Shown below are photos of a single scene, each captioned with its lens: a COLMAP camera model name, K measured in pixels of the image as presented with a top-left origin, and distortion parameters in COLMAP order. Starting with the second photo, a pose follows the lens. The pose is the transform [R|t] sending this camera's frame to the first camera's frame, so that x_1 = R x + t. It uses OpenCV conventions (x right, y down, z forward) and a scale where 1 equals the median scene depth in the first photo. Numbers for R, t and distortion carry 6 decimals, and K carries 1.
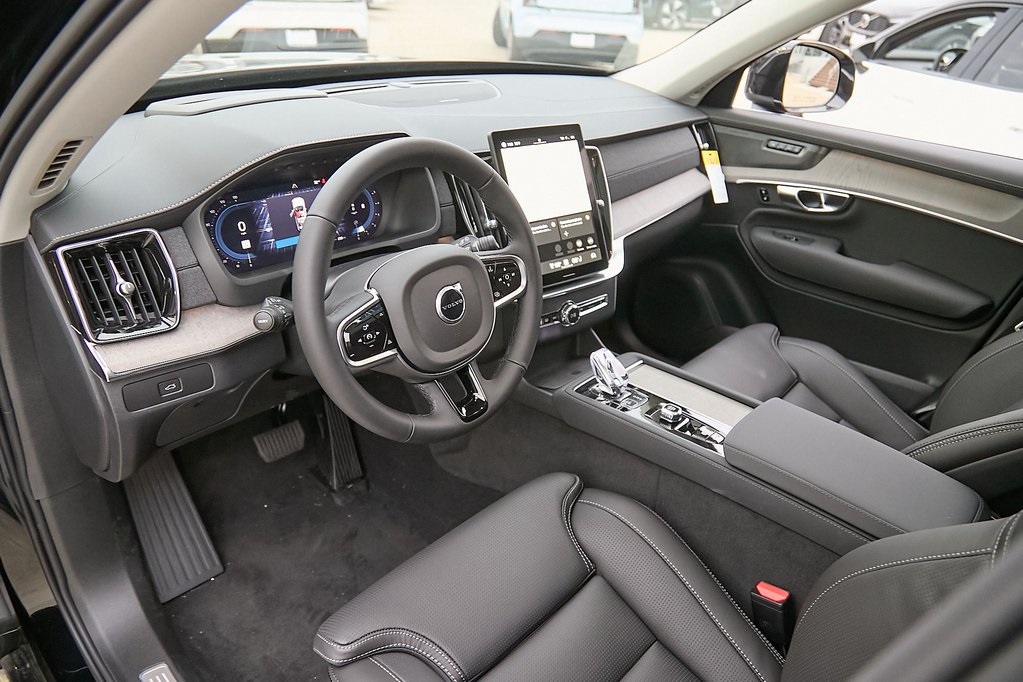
lens RADIAL K [[702.0, 0, 511.5], [0, 702.0, 341.0], [0, 0, 1]] dist [0.000416, -0.001870]
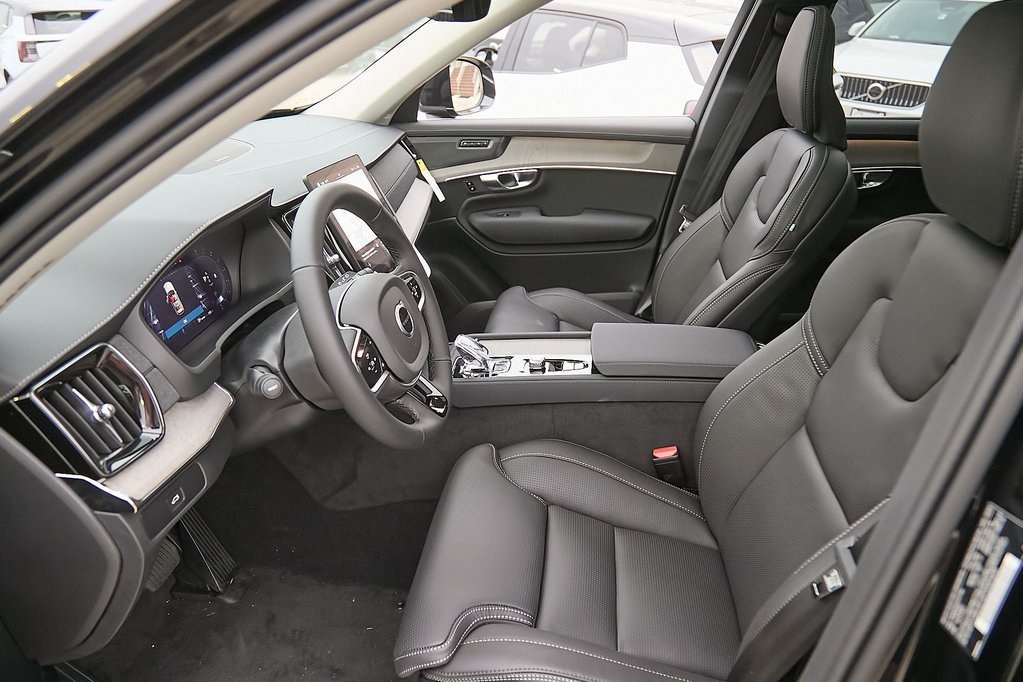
lens RADIAL K [[729.8, 0, 491.4], [0, 729.8, 346.3], [0, 0, 1]] dist [0.000862, 0.000222]
pose [[0.792275, -0.332589, 0.511552, -0.409521], [0.351904, 0.933967, 0.062207, -0.025301], [-0.498462, 0.130732, 0.856998, -0.041911]]
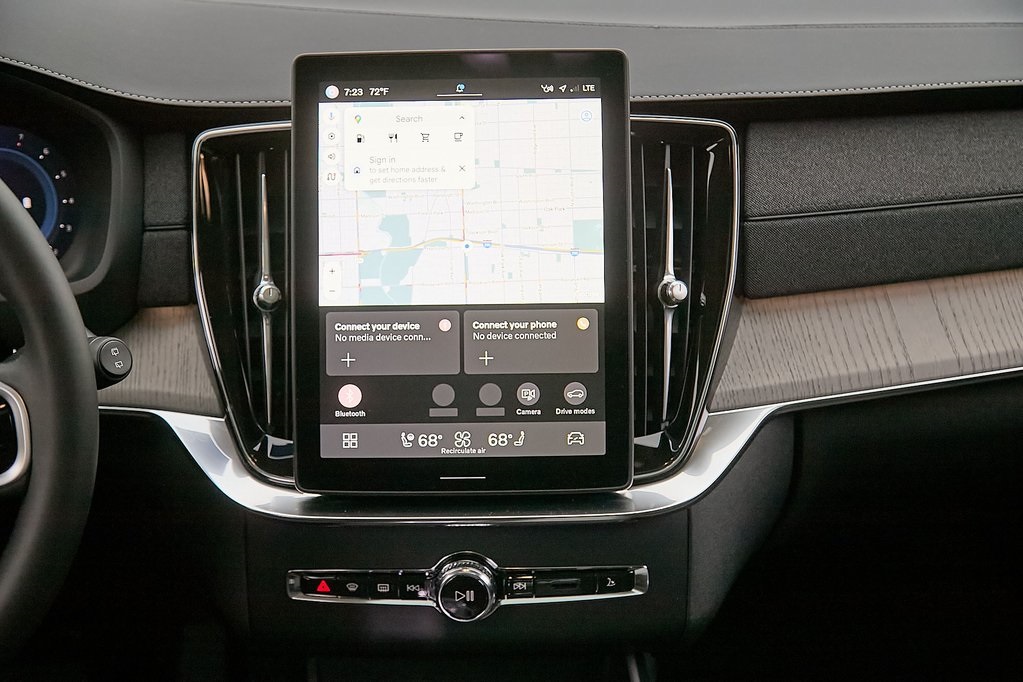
lens RADIAL K [[1668.0, 0, 511.5], [0, 1668.0, 341.0], [0, 0, 1]] dist [-0.007046, 0.000476]
pose [[0.759529, 0.180038, -0.625061, 0.592891], [-0.239438, 0.970846, -0.011314, -0.153978], [0.604801, 0.158257, 0.780494, 0.366650]]
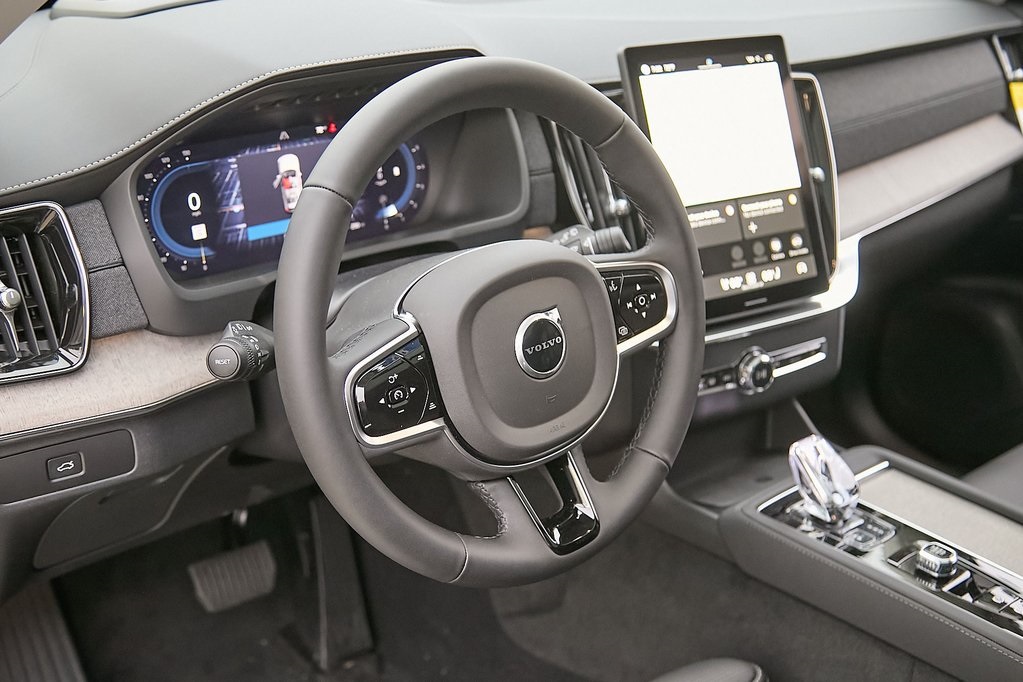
lens RADIAL K [[1310.3, 0, 511.5], [0, 1310.3, 341.0], [0, 0, 1]] dist [-0.012951, 0.014842]
pose [[0.993296, 0.034560, -0.110311, 0.005528], [-0.041350, 0.997349, -0.059874, 0.006988], [0.107949, 0.064033, 0.992092, -0.045330]]
